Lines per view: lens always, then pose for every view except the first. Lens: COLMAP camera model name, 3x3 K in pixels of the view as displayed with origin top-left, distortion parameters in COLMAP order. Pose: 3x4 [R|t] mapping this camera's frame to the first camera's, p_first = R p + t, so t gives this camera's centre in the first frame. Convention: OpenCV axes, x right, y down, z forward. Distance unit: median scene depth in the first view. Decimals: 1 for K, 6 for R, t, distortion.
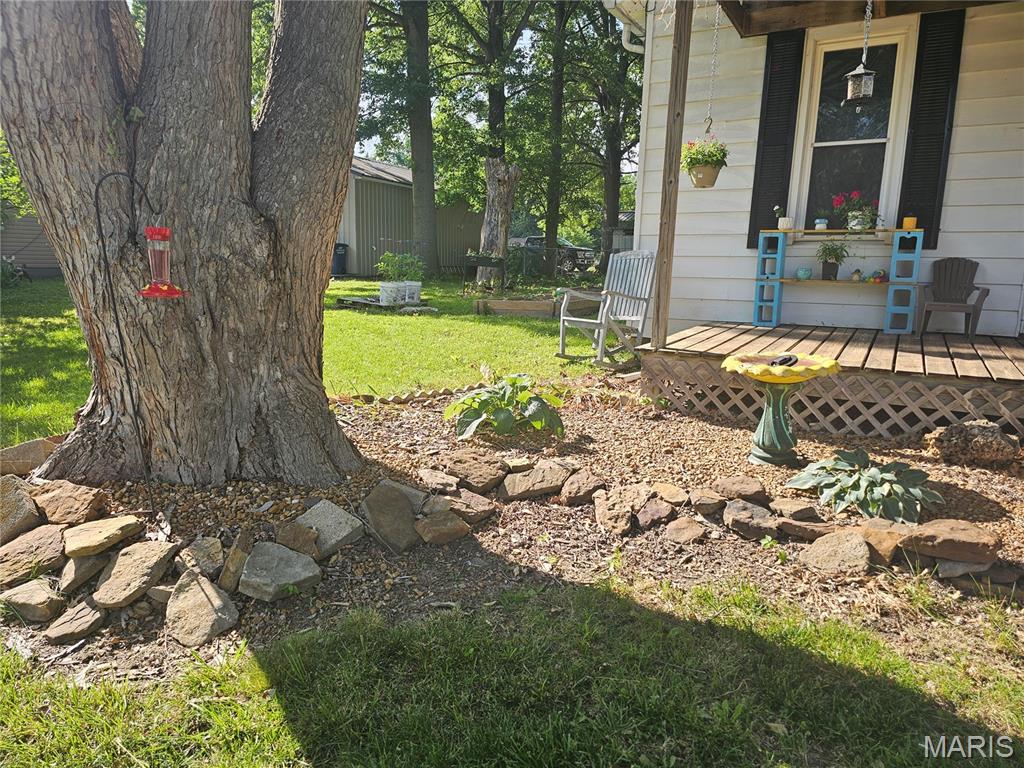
lens RADIAL K [[644.8, 0, 512.0], [0, 644.8, 384.0], [0, 0, 1]] dist [0.067970, -0.069916]
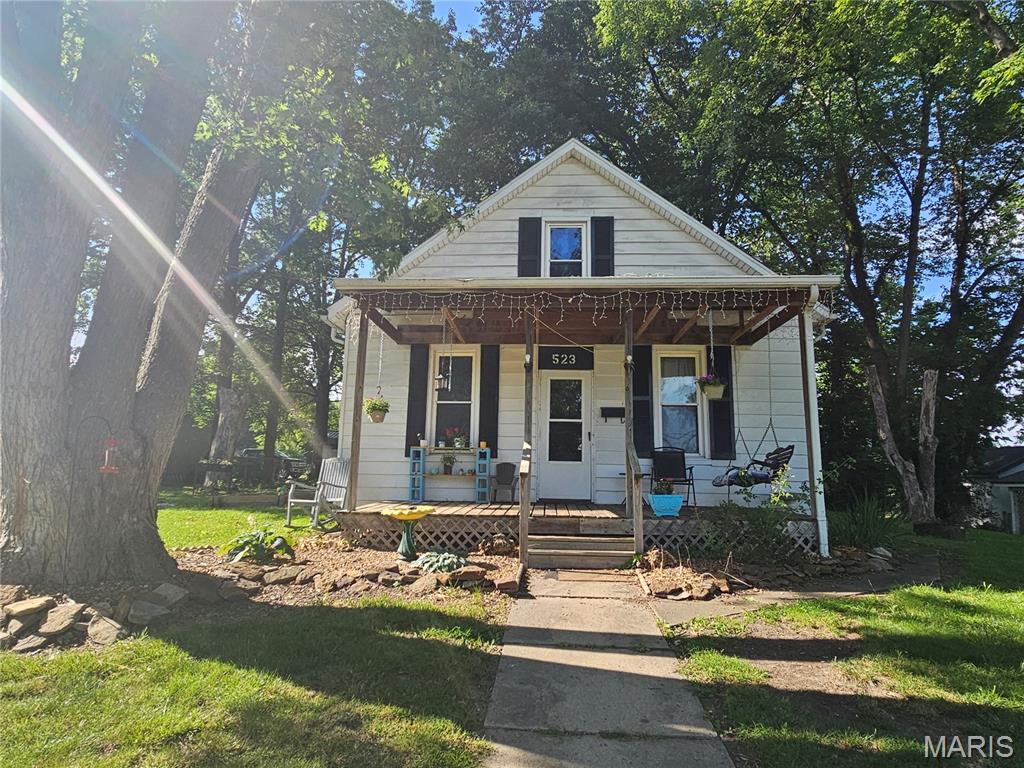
lens RADIAL K [[534.4, 0, 488.9], [0, 534.4, 387.1], [0, 0, 1]] dist [0.001055, 0.000767]
pose [[0.900366, 0.063077, 0.430536, -0.127618], [0.085120, 0.944789, -0.316430, 0.182528], [-0.426726, 0.321550, 0.845287, -0.763241]]
